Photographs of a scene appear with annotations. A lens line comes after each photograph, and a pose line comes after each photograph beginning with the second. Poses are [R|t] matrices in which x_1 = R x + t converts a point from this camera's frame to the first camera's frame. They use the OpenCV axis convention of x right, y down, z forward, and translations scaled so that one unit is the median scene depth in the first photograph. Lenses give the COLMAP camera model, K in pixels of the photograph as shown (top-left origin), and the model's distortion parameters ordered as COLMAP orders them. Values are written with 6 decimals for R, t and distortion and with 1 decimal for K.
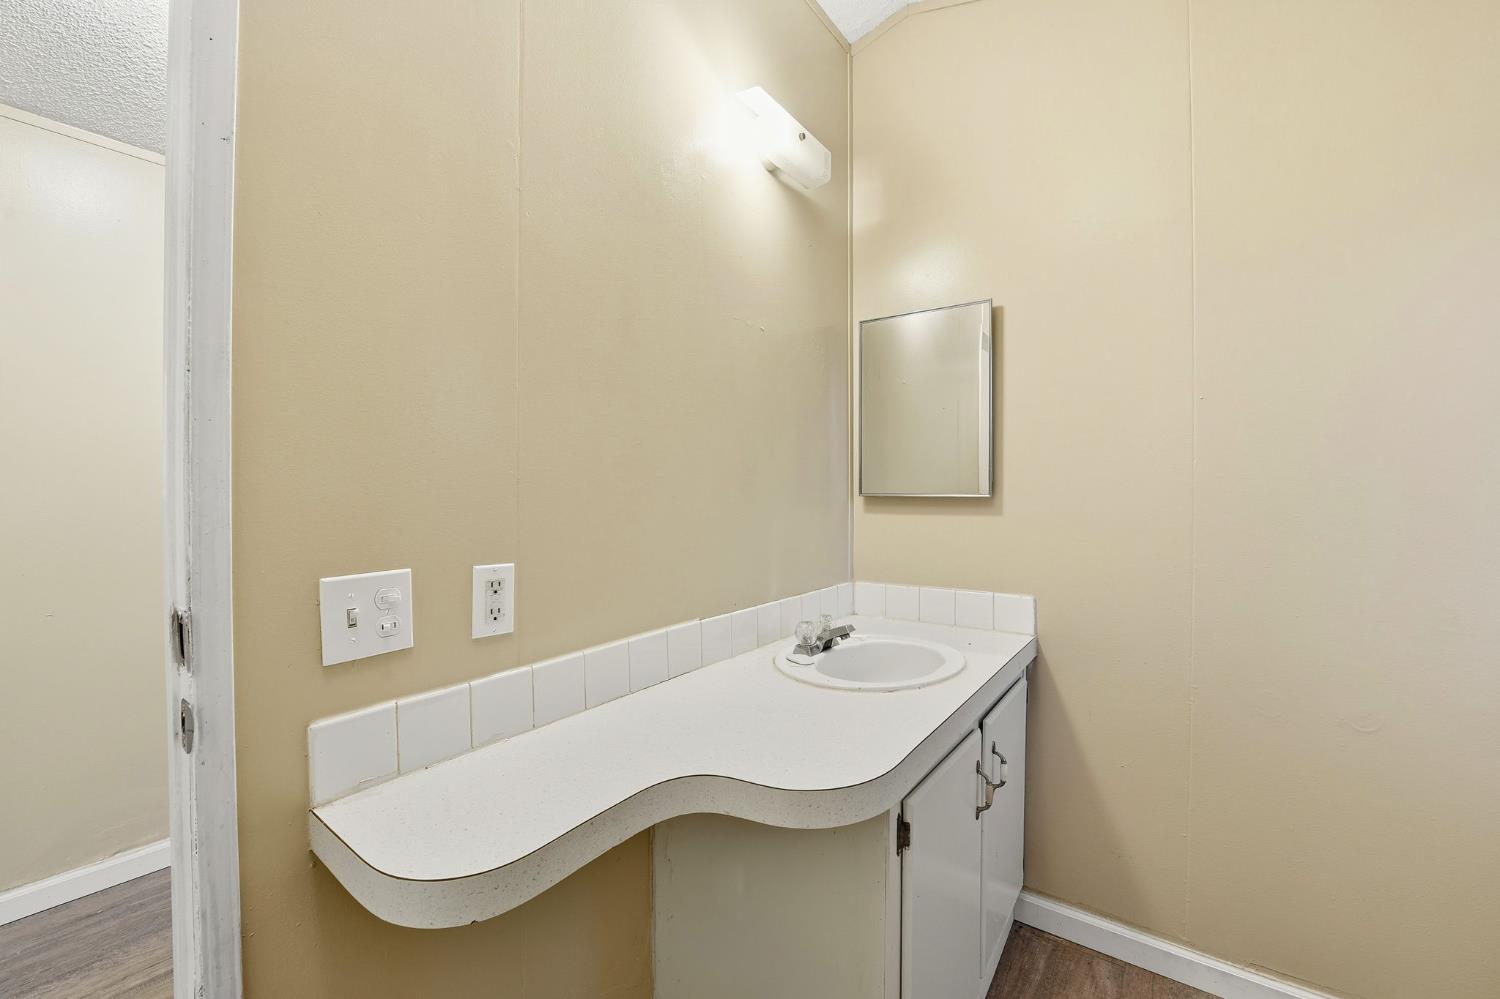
lens RADIAL K [[617.3, 0, 749.0], [0, 617.3, 496.8], [0, 0, 1]] dist [-0.014888, -0.001196]
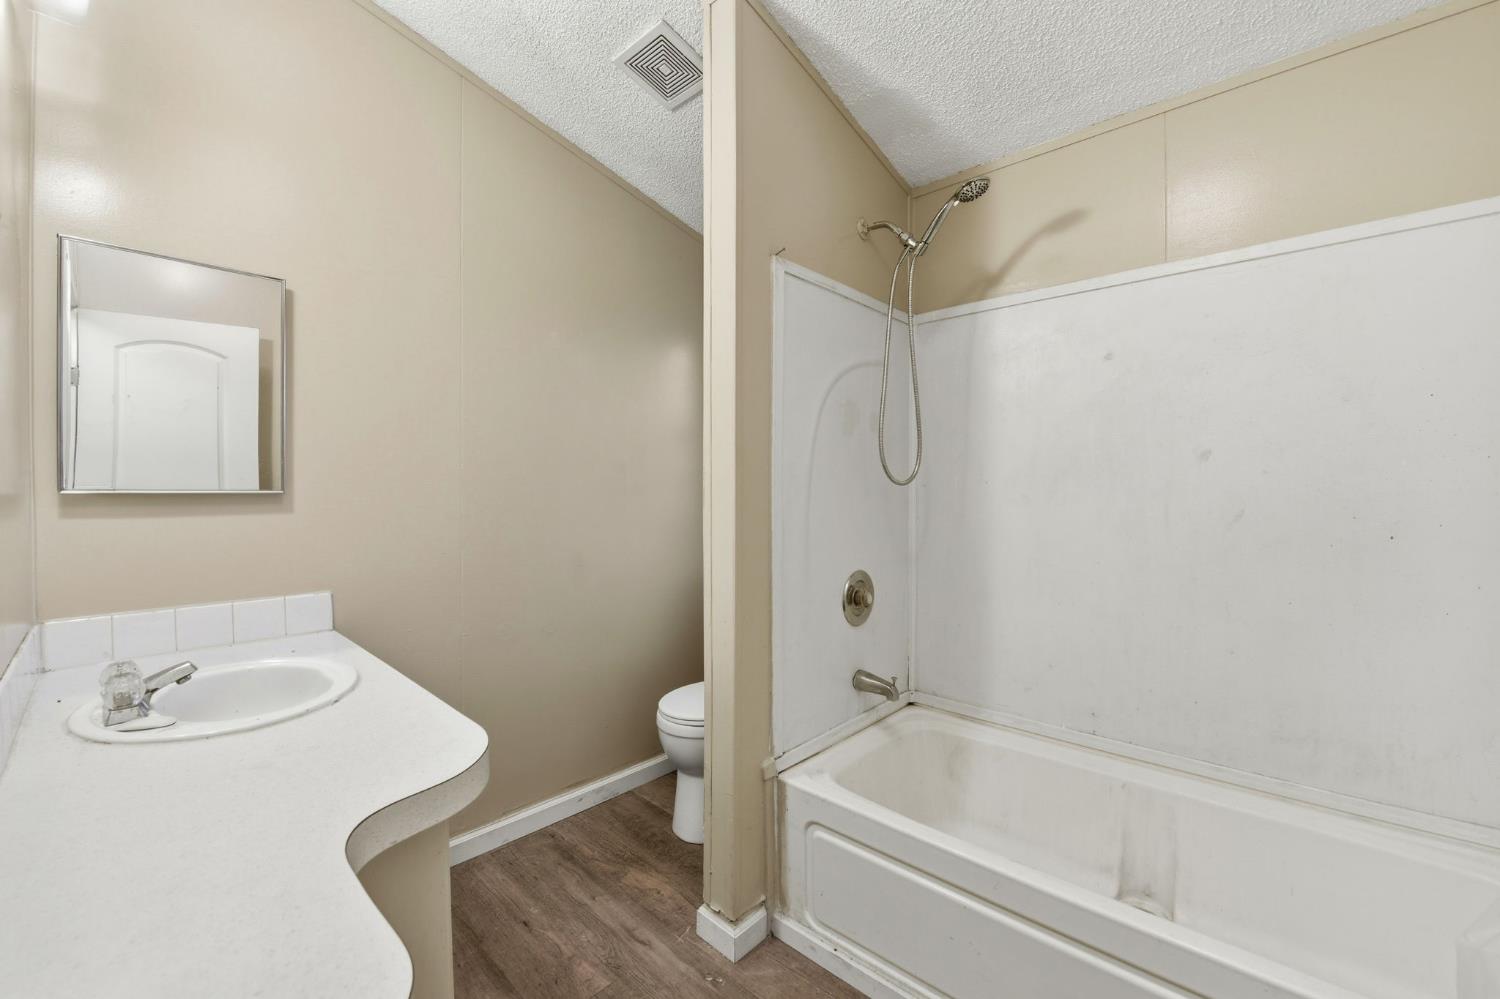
lens RADIAL K [[617.3, 0, 749.0], [0, 617.3, 496.8], [0, 0, 1]] dist [-0.014888, -0.001196]
pose [[0.117698, -0.012985, 0.992965, -0.439554], [0.005515, 0.999908, 0.012422, -0.001826], [-0.993034, 0.004014, 0.117759, 0.192483]]
